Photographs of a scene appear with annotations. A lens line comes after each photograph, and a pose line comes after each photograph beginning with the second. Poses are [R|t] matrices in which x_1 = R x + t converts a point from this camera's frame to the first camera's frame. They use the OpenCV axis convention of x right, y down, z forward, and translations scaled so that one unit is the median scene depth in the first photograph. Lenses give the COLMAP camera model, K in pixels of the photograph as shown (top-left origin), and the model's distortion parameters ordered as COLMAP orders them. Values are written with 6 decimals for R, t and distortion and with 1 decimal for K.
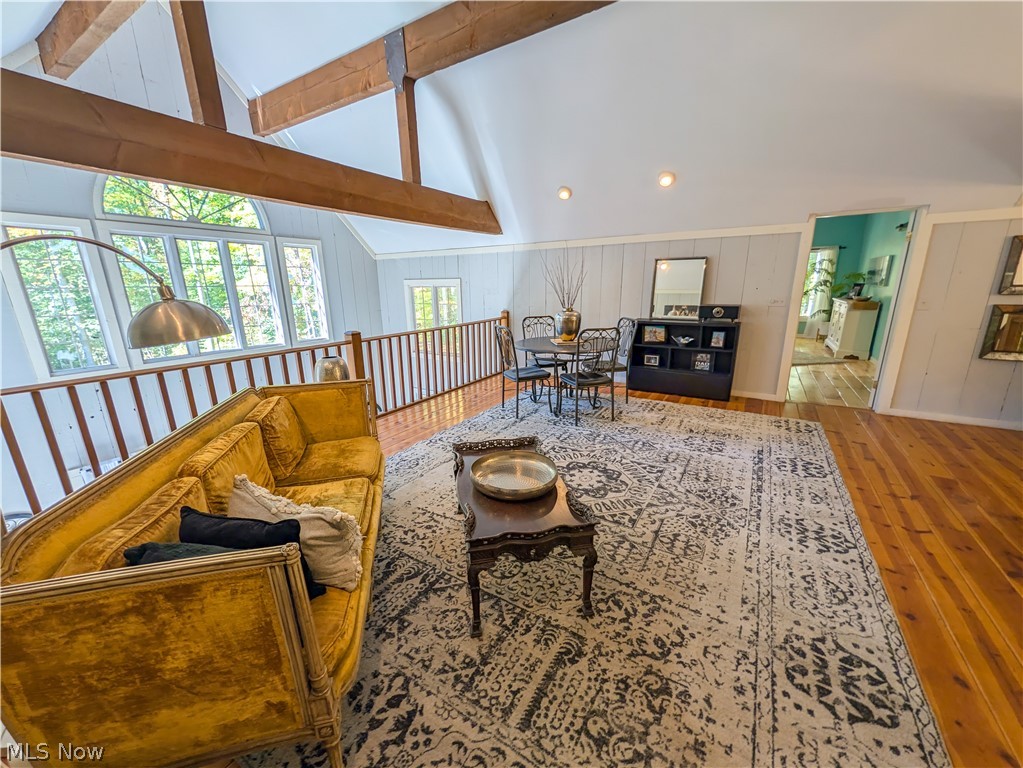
lens RADIAL K [[395.7, 0, 511.2], [0, 395.7, 387.6], [0, 0, 1]] dist [-0.001295, 0.000752]
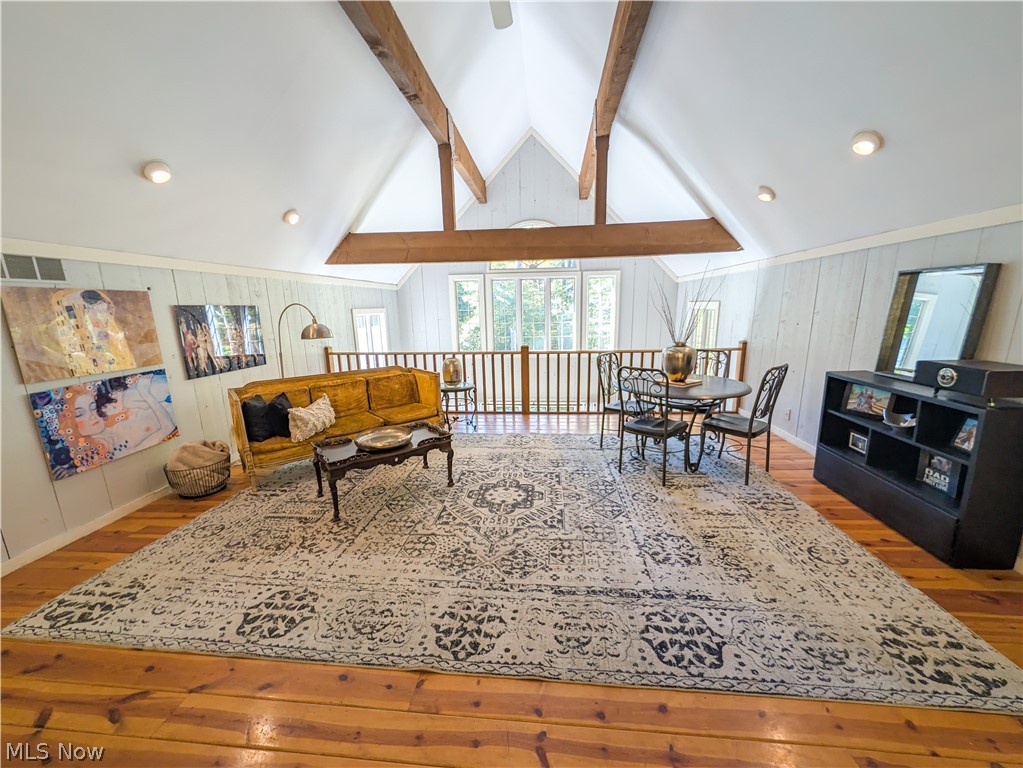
lens RADIAL K [[395.7, 0, 511.2], [0, 395.7, 387.6], [0, 0, 1]] dist [-0.001295, 0.000752]
pose [[0.442669, 0.186147, -0.877151, 1.051872], [-0.213474, 0.971967, 0.098536, -0.163107], [0.870903, 0.143630, 0.469997, 0.440595]]
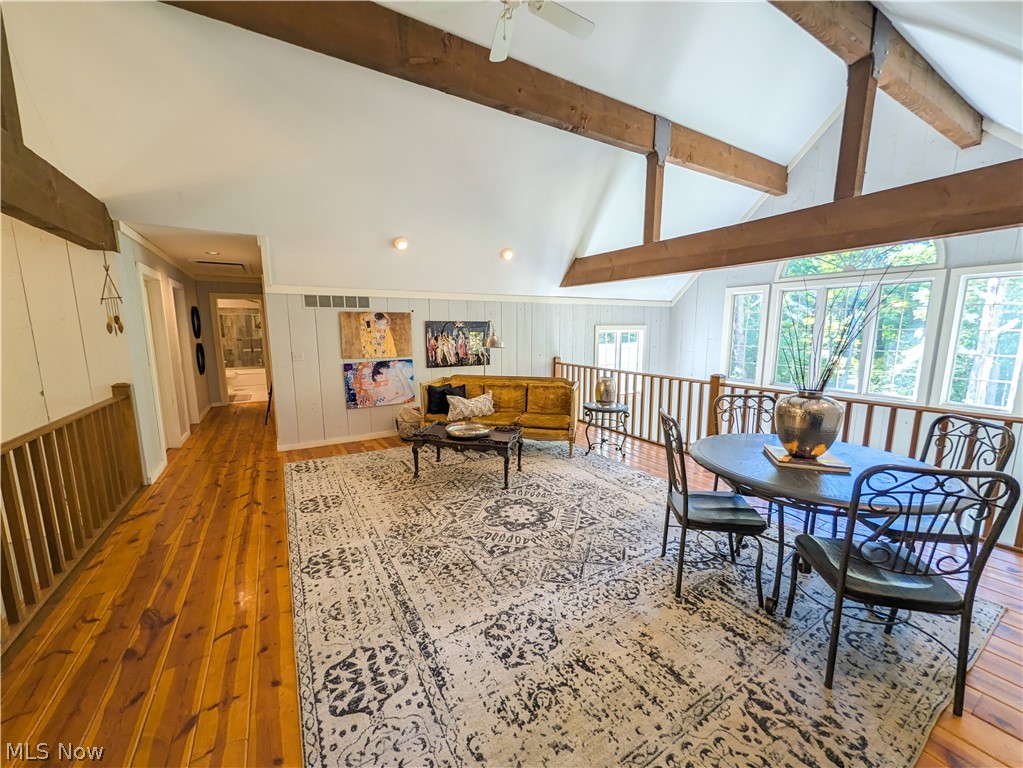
lens RADIAL K [[395.7, 0, 511.2], [0, 395.7, 387.6], [0, 0, 1]] dist [-0.001295, 0.000752]
pose [[-0.459610, 0.148872, -0.875555, 1.046167], [-0.215939, 0.937534, 0.272764, -0.366419], [0.861469, 0.314431, -0.398752, 1.250340]]
